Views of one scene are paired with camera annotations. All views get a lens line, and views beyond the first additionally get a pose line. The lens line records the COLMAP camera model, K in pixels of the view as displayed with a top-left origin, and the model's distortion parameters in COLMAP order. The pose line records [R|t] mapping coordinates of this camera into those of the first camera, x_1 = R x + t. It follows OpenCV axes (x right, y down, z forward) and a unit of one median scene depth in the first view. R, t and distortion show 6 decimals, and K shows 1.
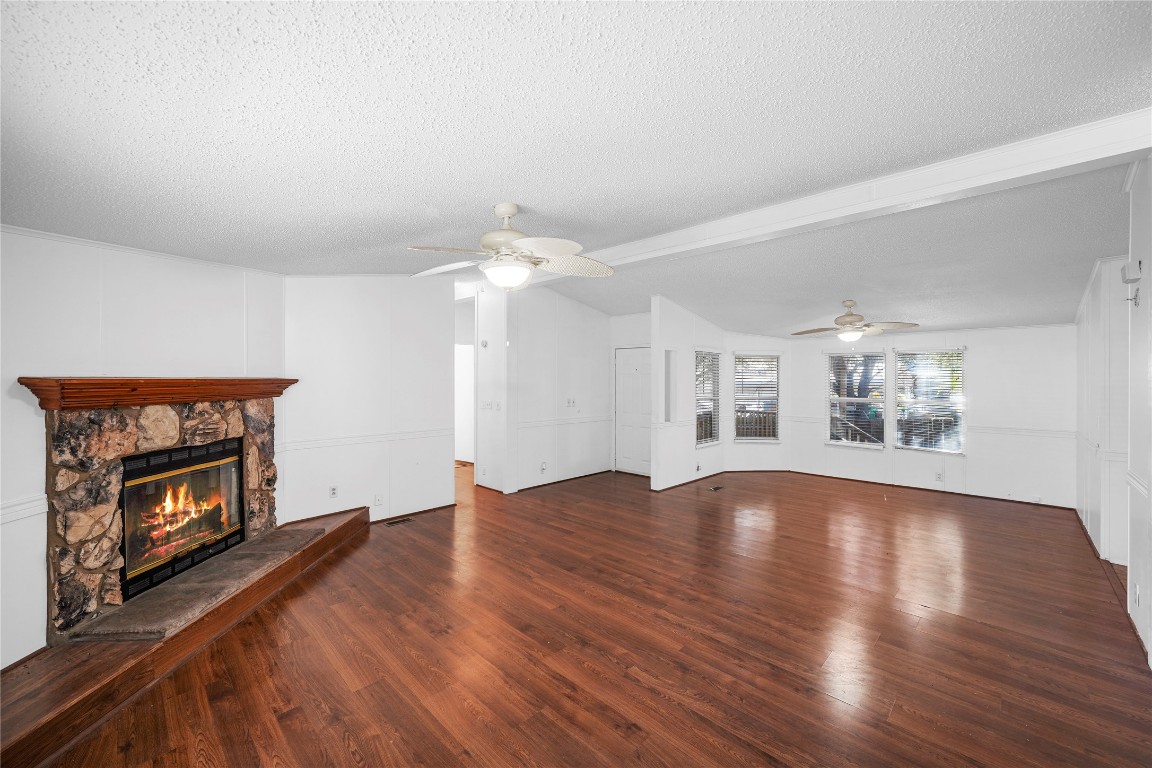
lens RADIAL K [[450.1, 0, 574.6], [0, 450.1, 383.5], [0, 0, 1]] dist [0.000356, 0.000012]
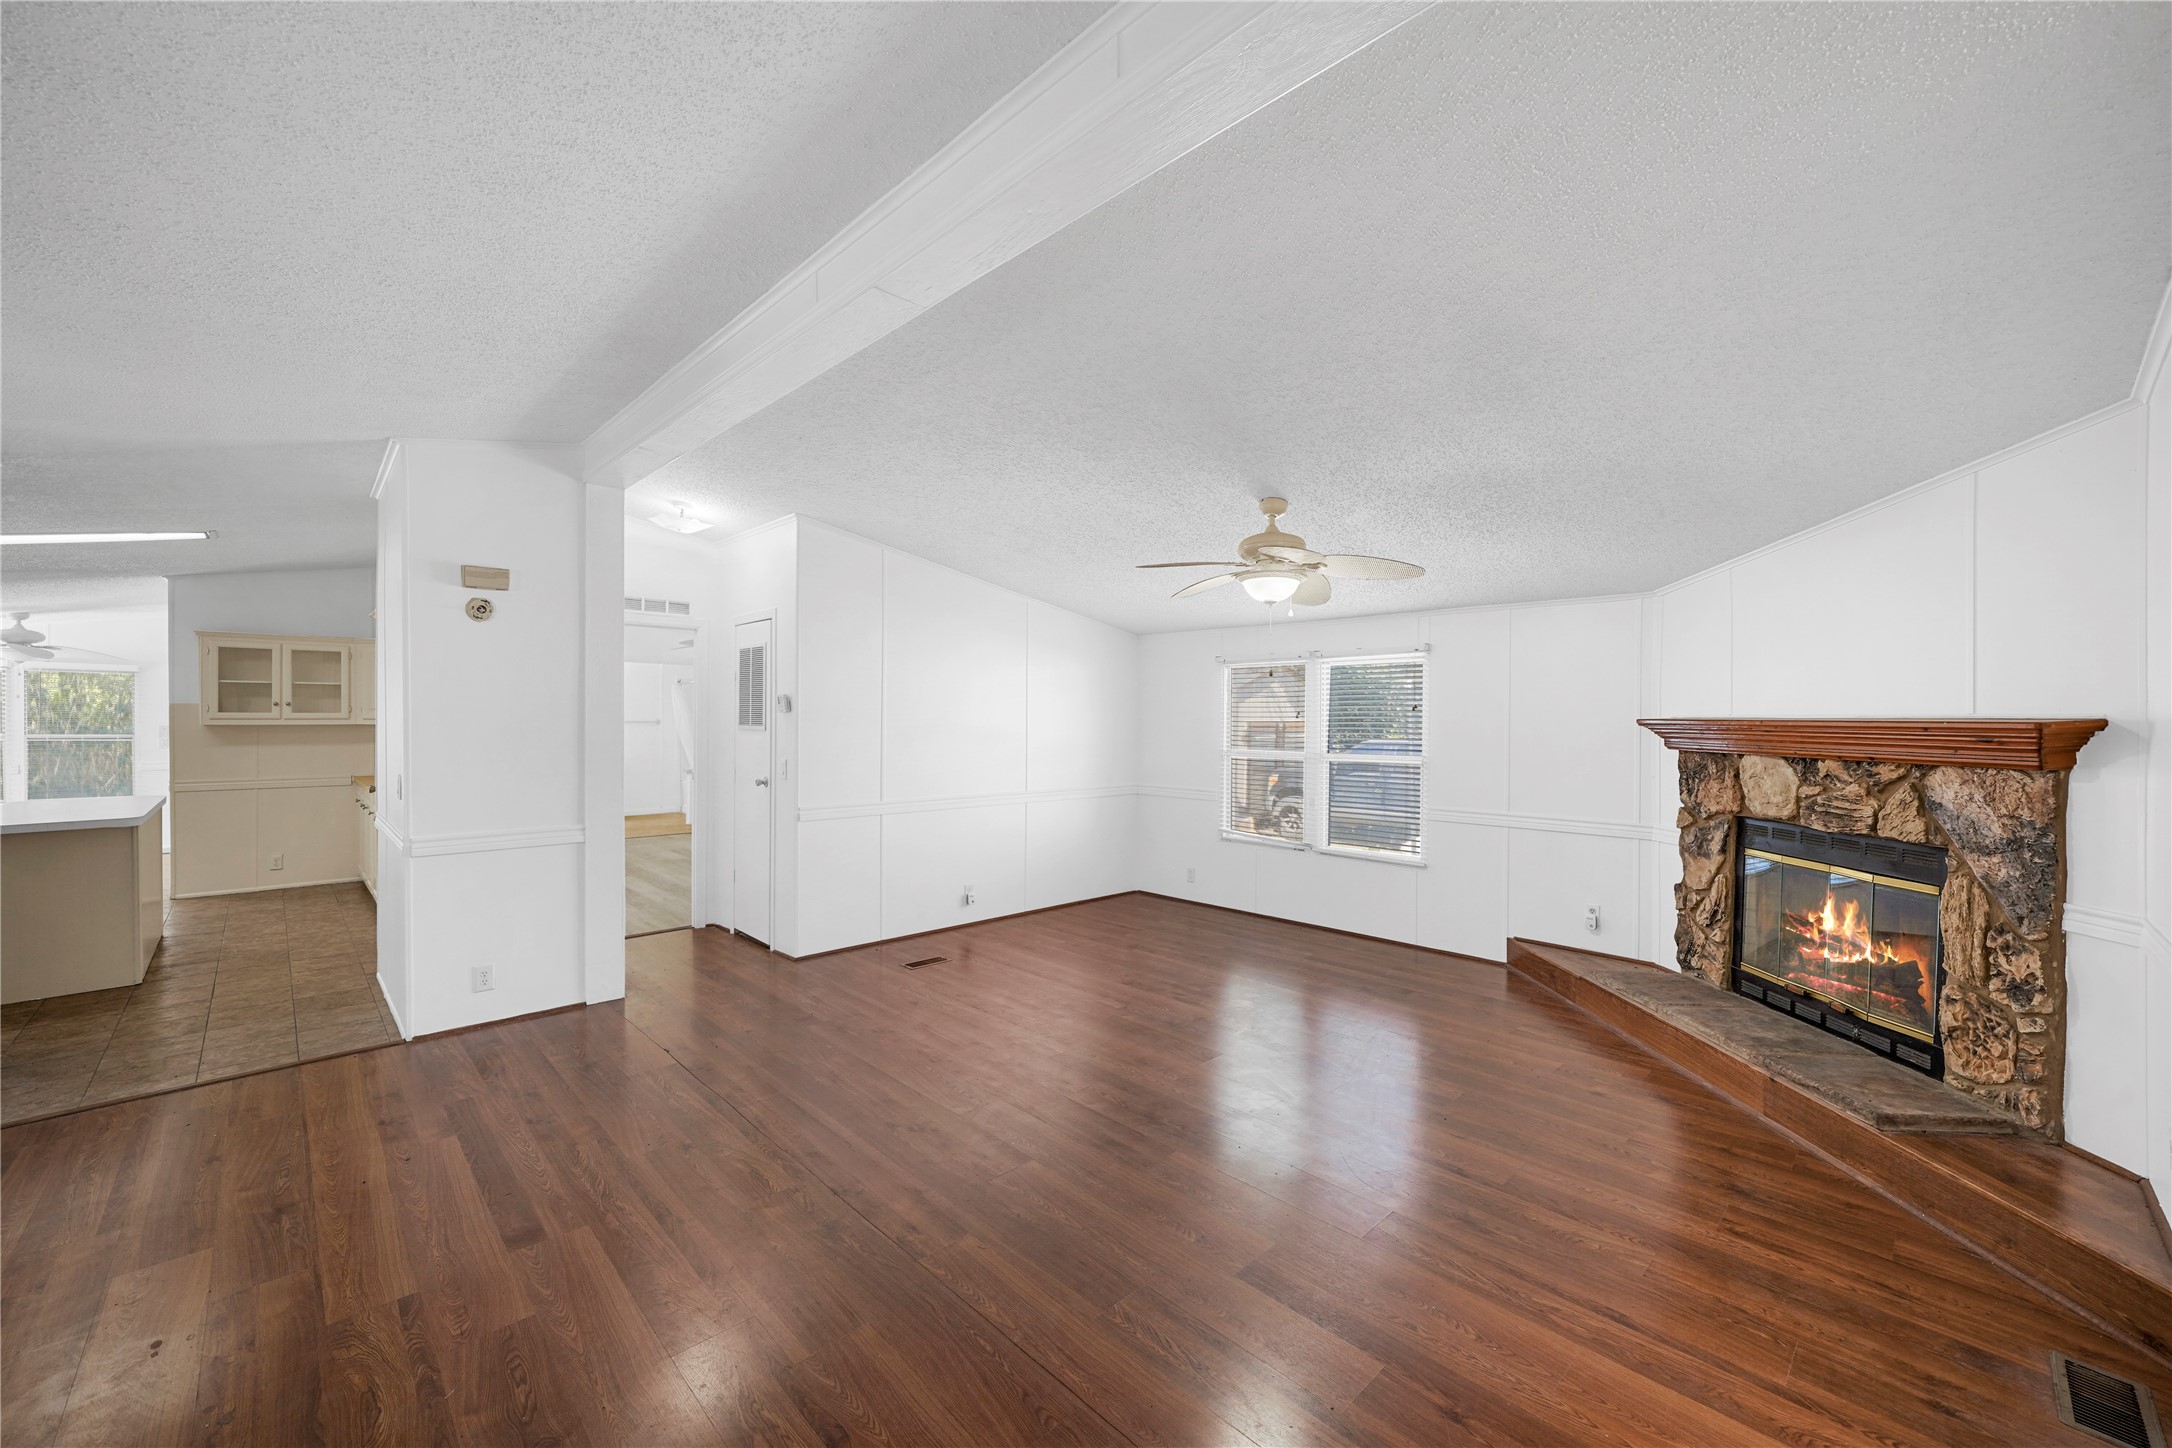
lens RADIAL K [[848.6, 0, 1087.9], [0, 848.6, 721.7], [0, 0, 1]] dist [0.000356, 0.000012]
pose [[-0.999238, -0.017911, 0.034667, 0.110080], [-0.017652, 0.999814, 0.007754, -0.000475], [-0.034799, 0.007136, -0.999369, 2.188014]]
